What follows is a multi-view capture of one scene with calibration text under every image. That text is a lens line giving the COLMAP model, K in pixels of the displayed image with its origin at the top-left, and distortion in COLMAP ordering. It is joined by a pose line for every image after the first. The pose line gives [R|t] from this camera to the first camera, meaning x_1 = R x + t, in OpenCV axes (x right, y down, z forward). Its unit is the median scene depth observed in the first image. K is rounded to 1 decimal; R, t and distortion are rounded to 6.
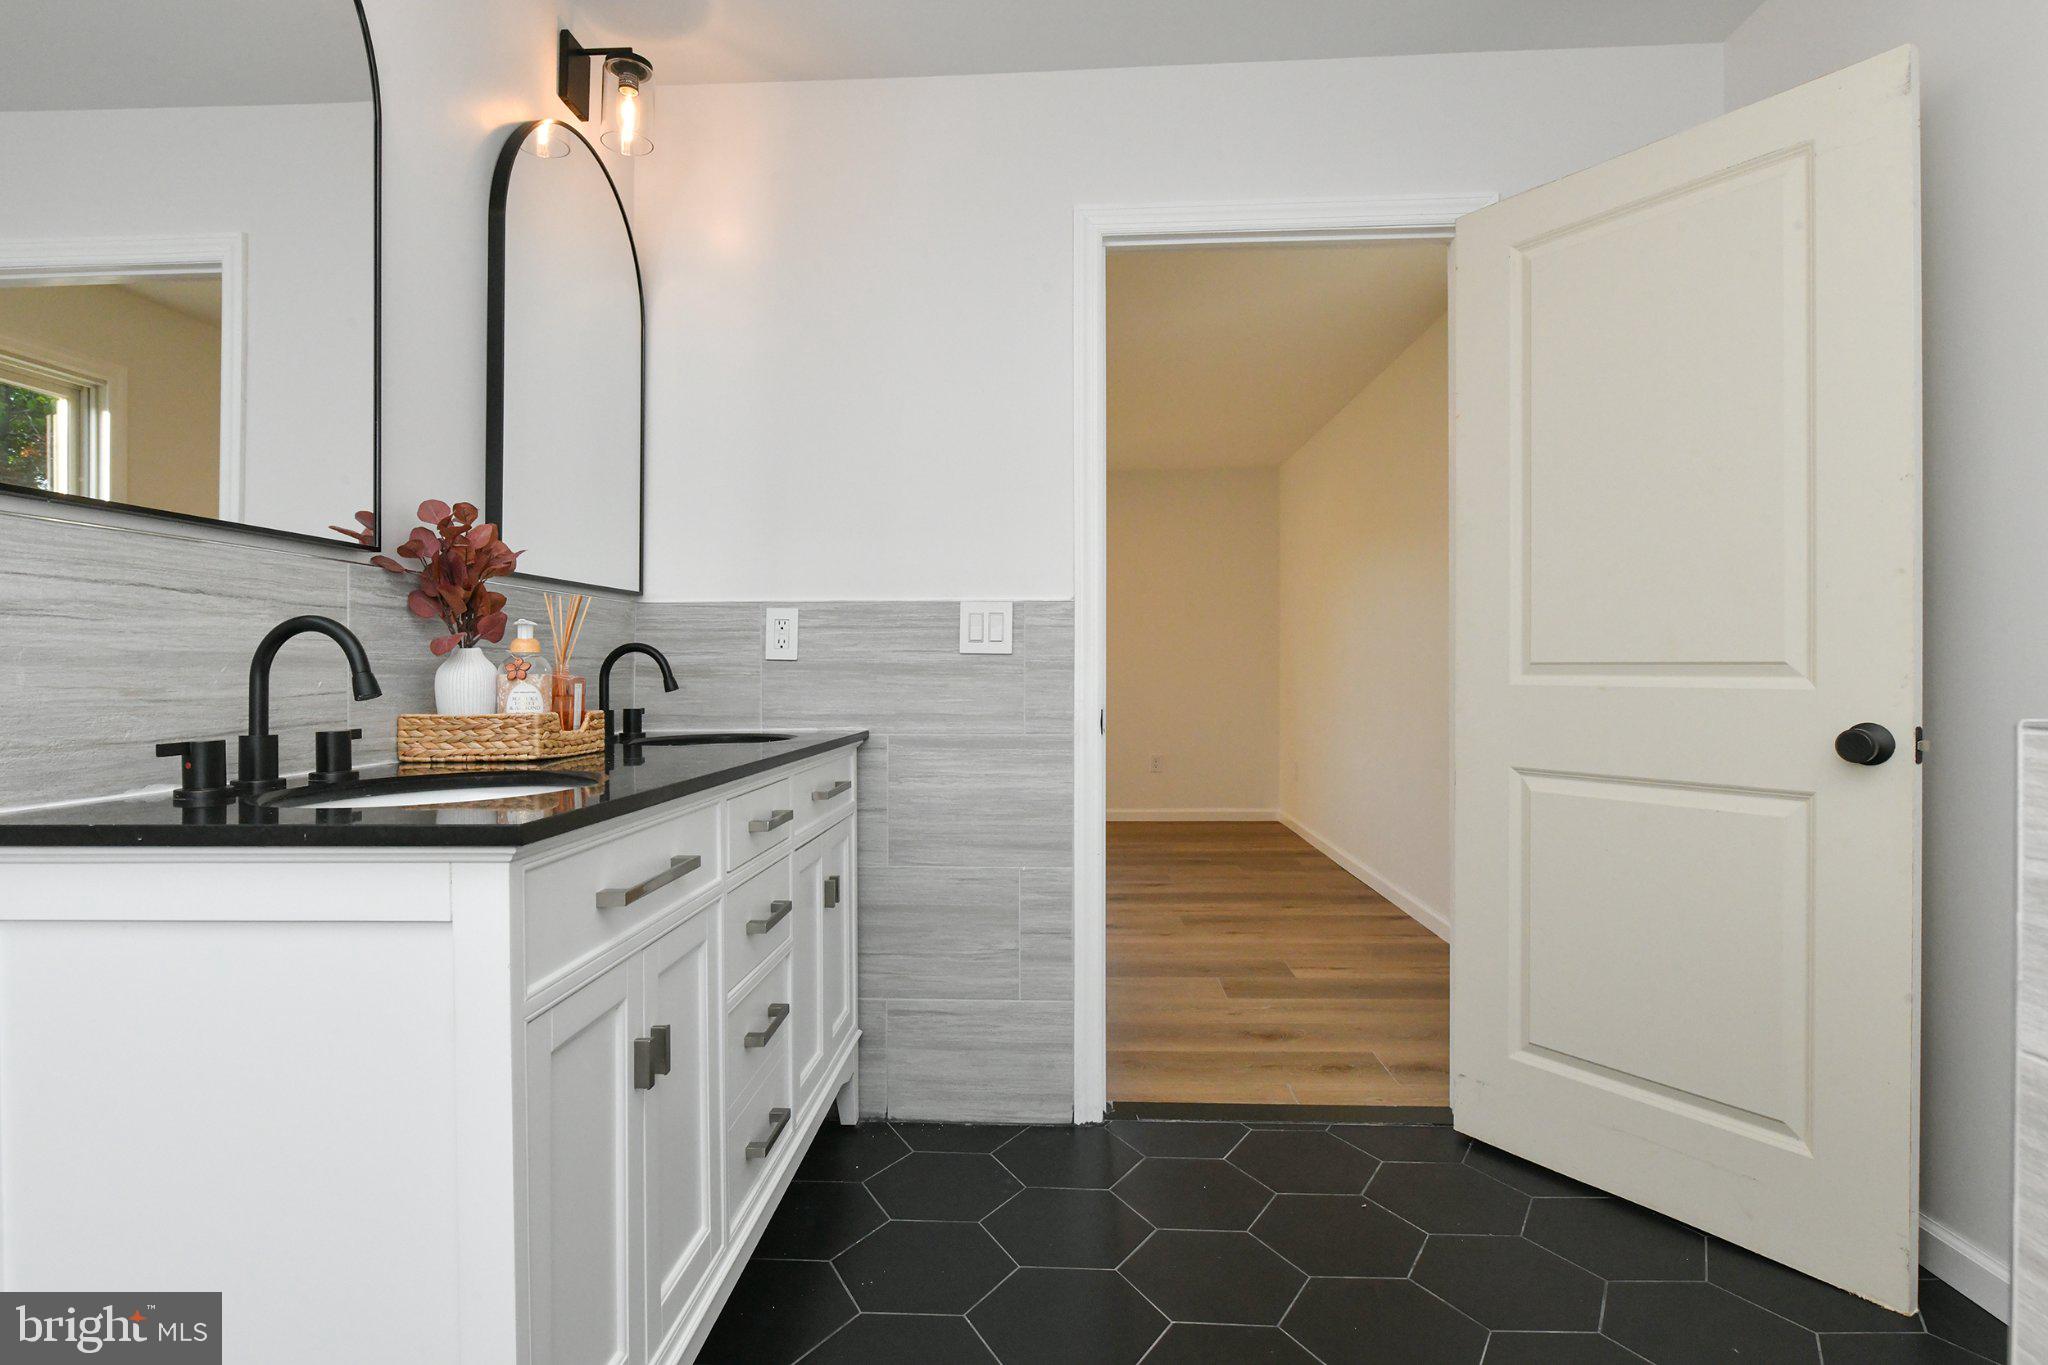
lens RADIAL K [[1041.7, 0, 1022.4], [0, 1041.7, 677.4], [0, 0, 1]] dist [-0.001776, -0.000686]
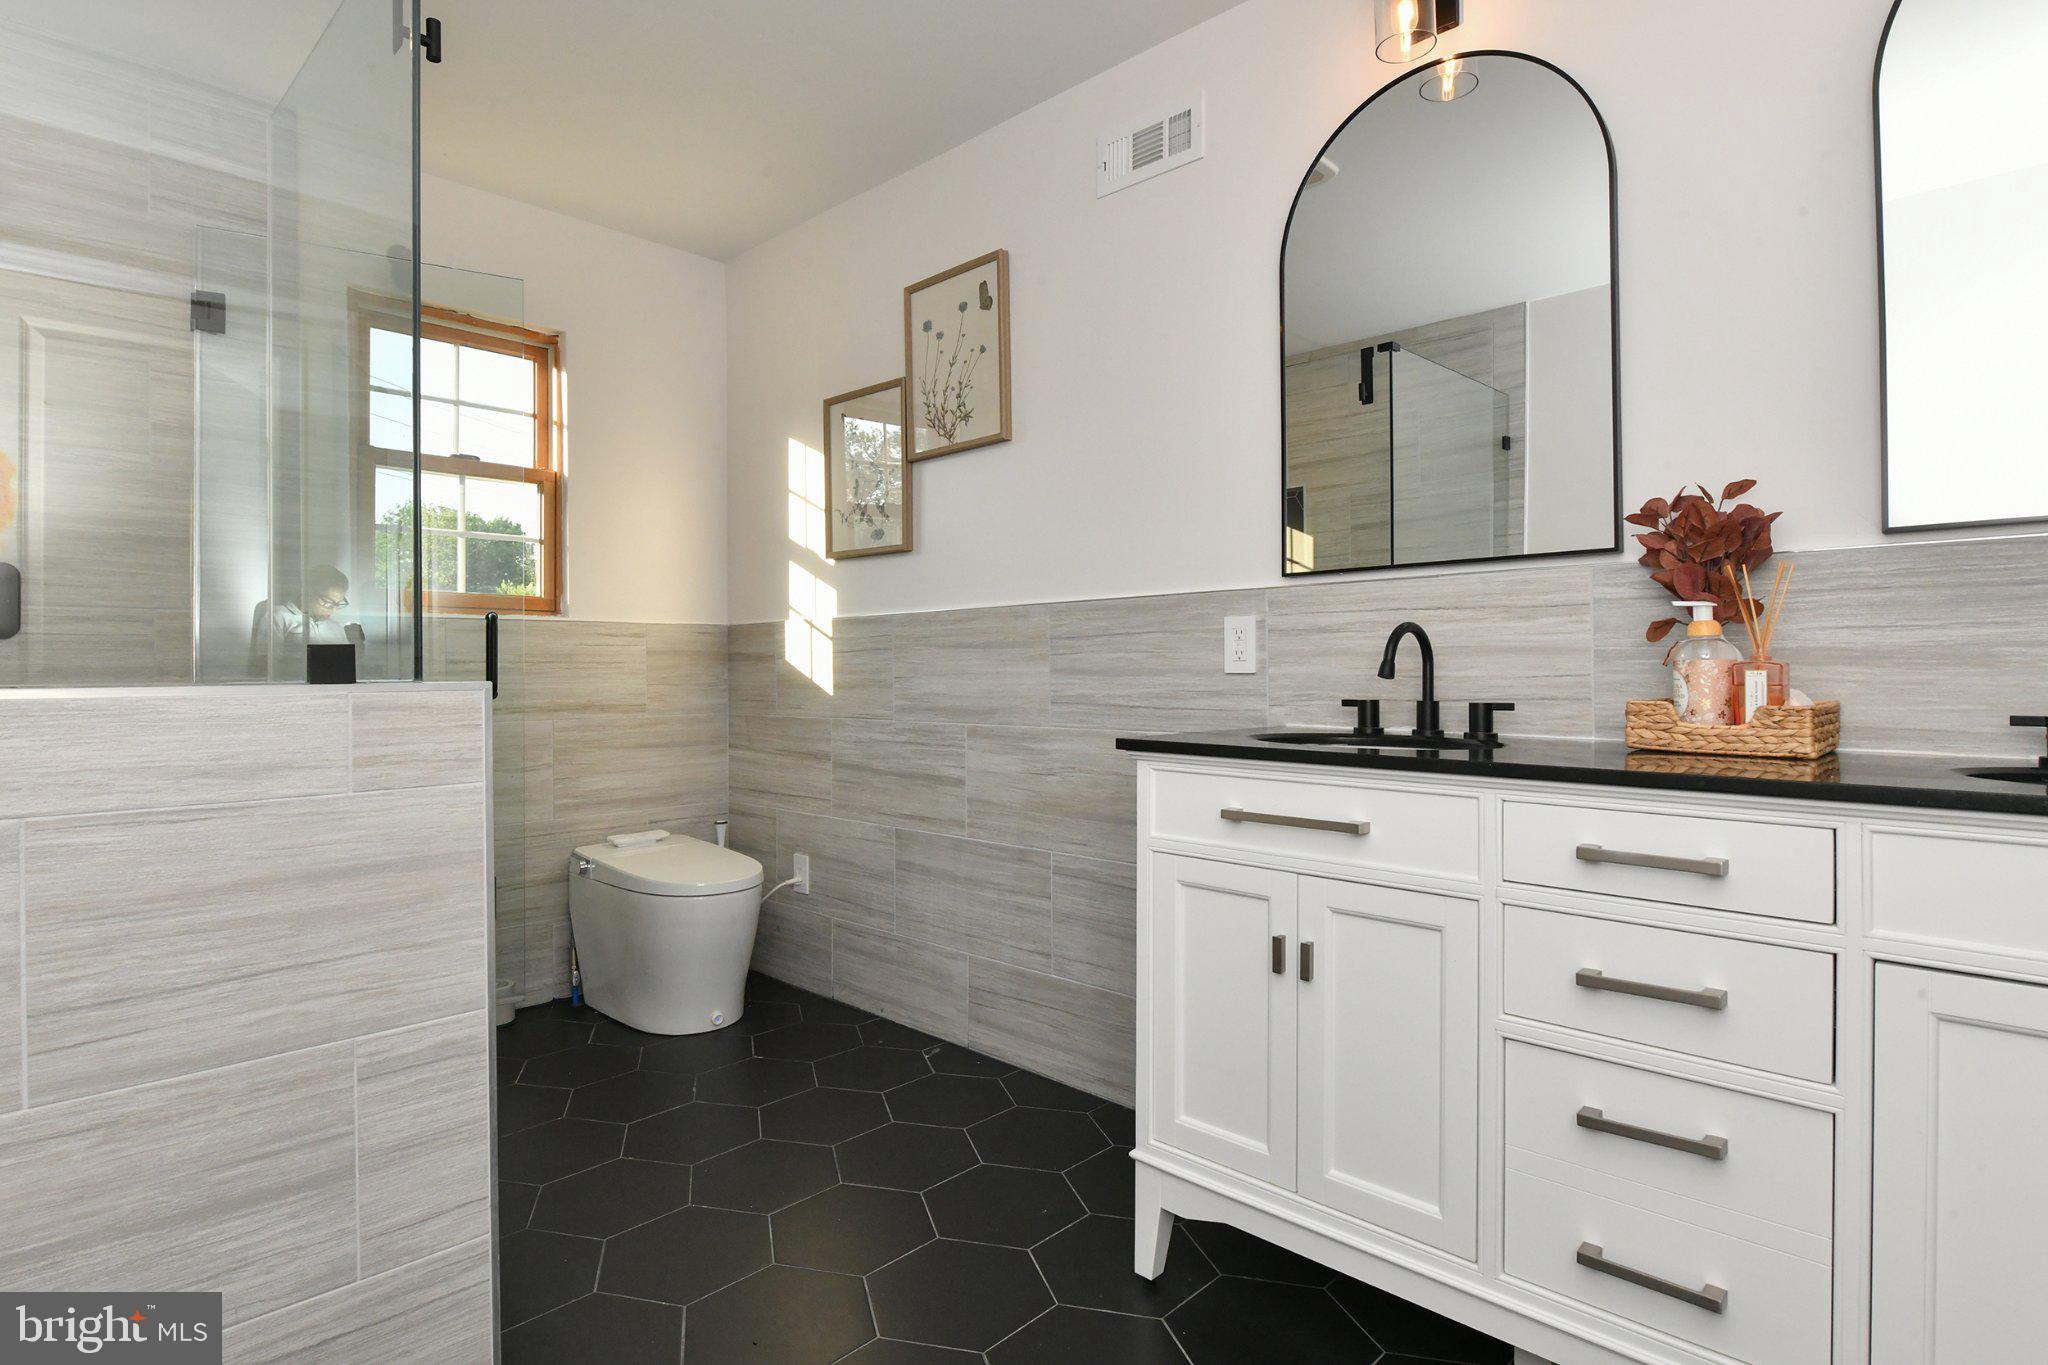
lens RADIAL K [[1041.7, 0, 1023.0], [0, 1041.7, 668.3], [0, 0, 1]] dist [-0.001776, -0.000686]
pose [[-0.658731, 0.016719, -0.752193, 0.774079], [0.006761, 0.999844, 0.016302, -0.020417], [0.752348, 0.005654, -0.658742, 1.500719]]
